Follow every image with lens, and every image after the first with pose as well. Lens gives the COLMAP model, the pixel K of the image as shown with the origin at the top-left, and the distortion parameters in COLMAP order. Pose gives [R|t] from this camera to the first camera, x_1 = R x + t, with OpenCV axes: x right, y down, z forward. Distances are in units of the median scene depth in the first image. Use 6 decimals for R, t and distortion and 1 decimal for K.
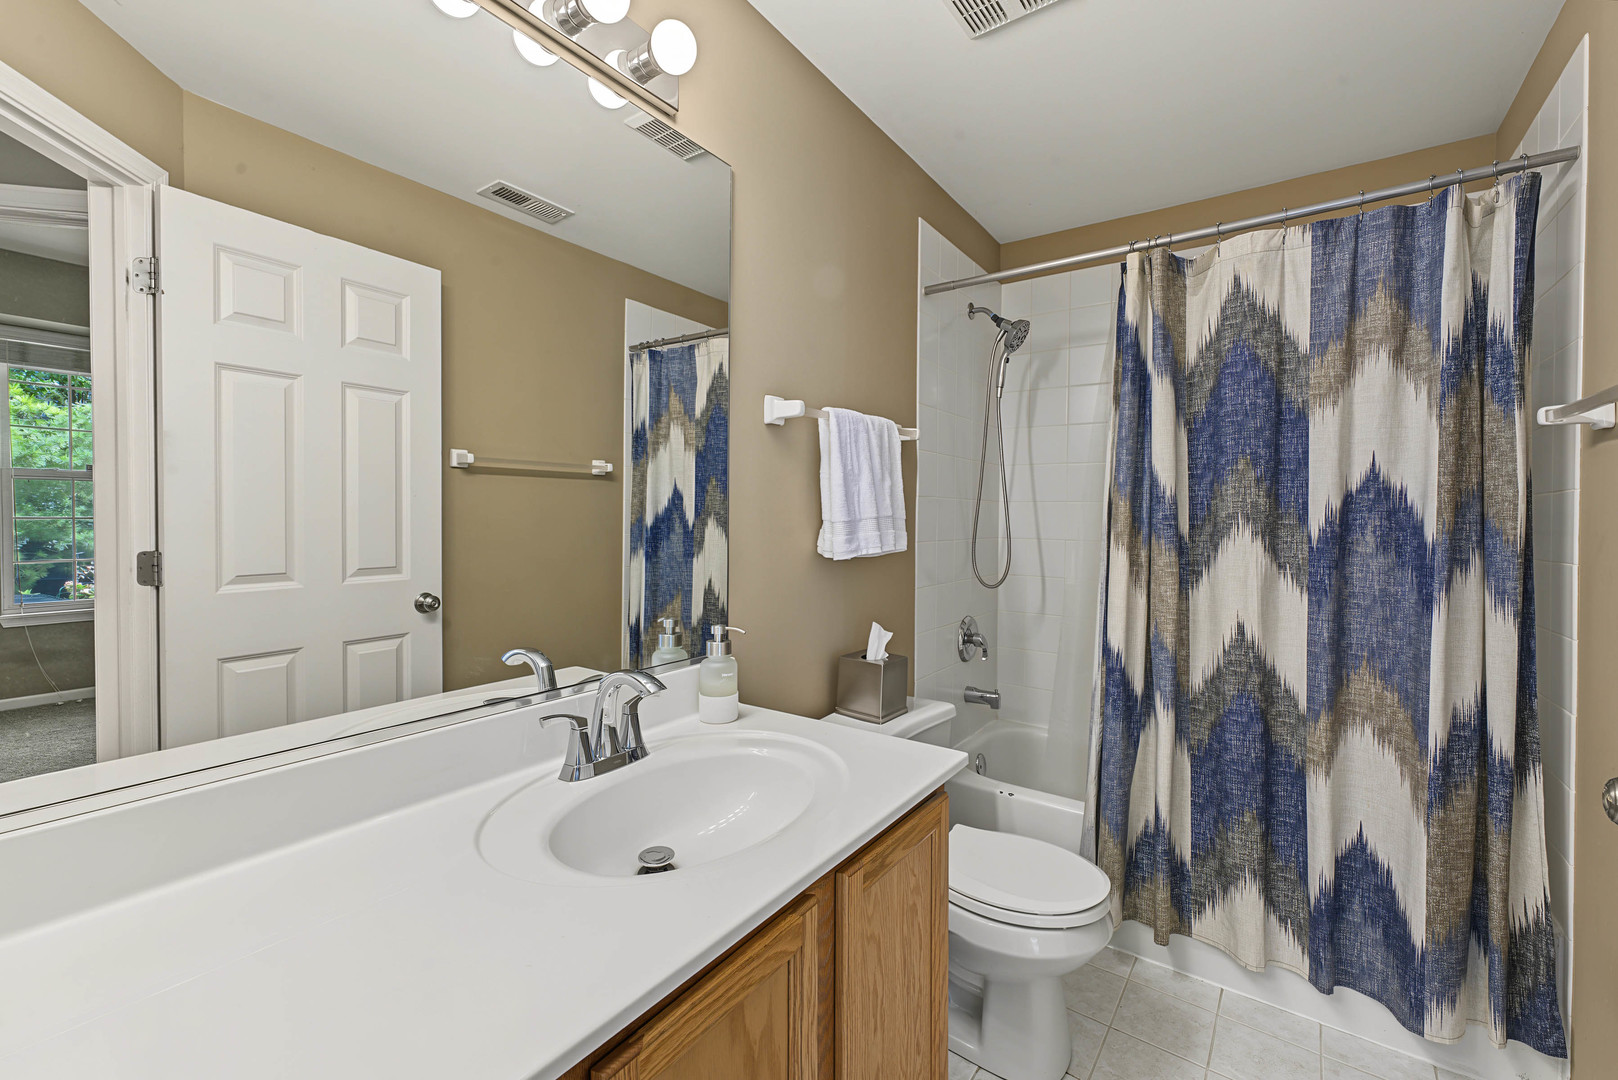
lens RADIAL K [[667.5, 0, 805.6], [0, 667.5, 519.0], [0, 0, 1]] dist [0.015101, 0.000275]
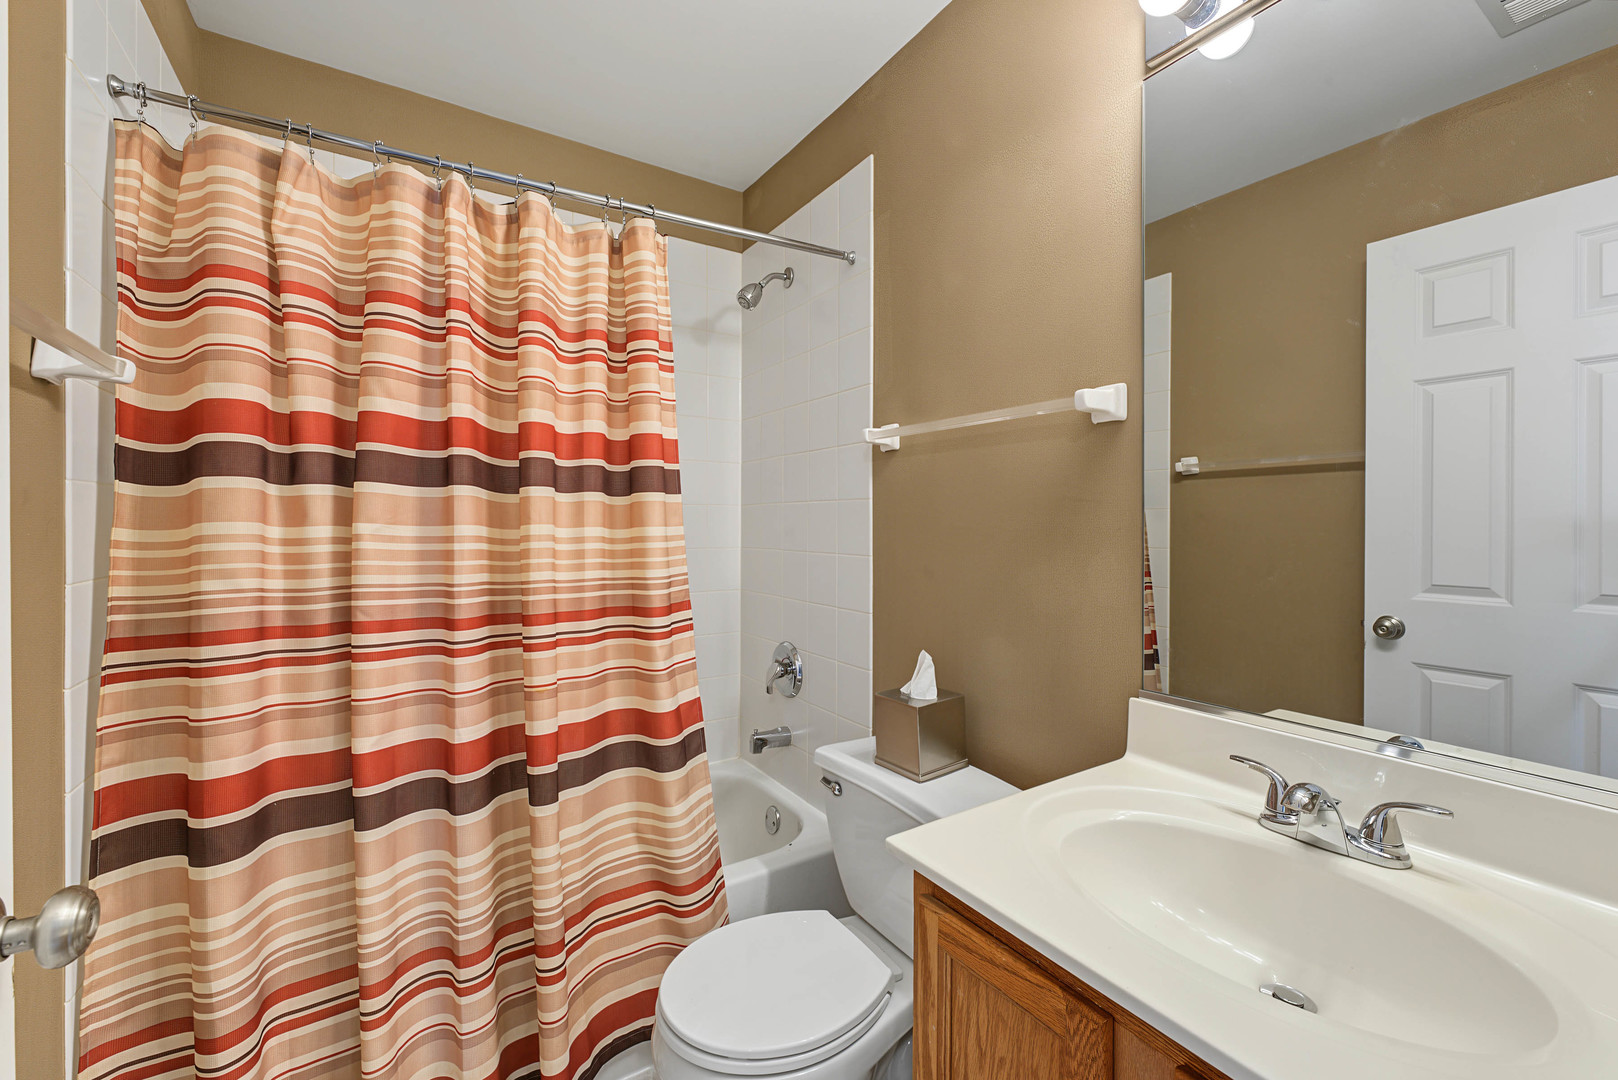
lens RADIAL K [[667.5, 0, 805.6], [0, 667.5, 519.0], [0, 0, 1]] dist [0.015101, 0.000275]
pose [[-0.364454, -0.010752, -0.931159, 0.448341], [-0.017696, 0.999833, -0.004619, 0.006571], [0.931053, 0.014794, -0.364583, 0.484836]]
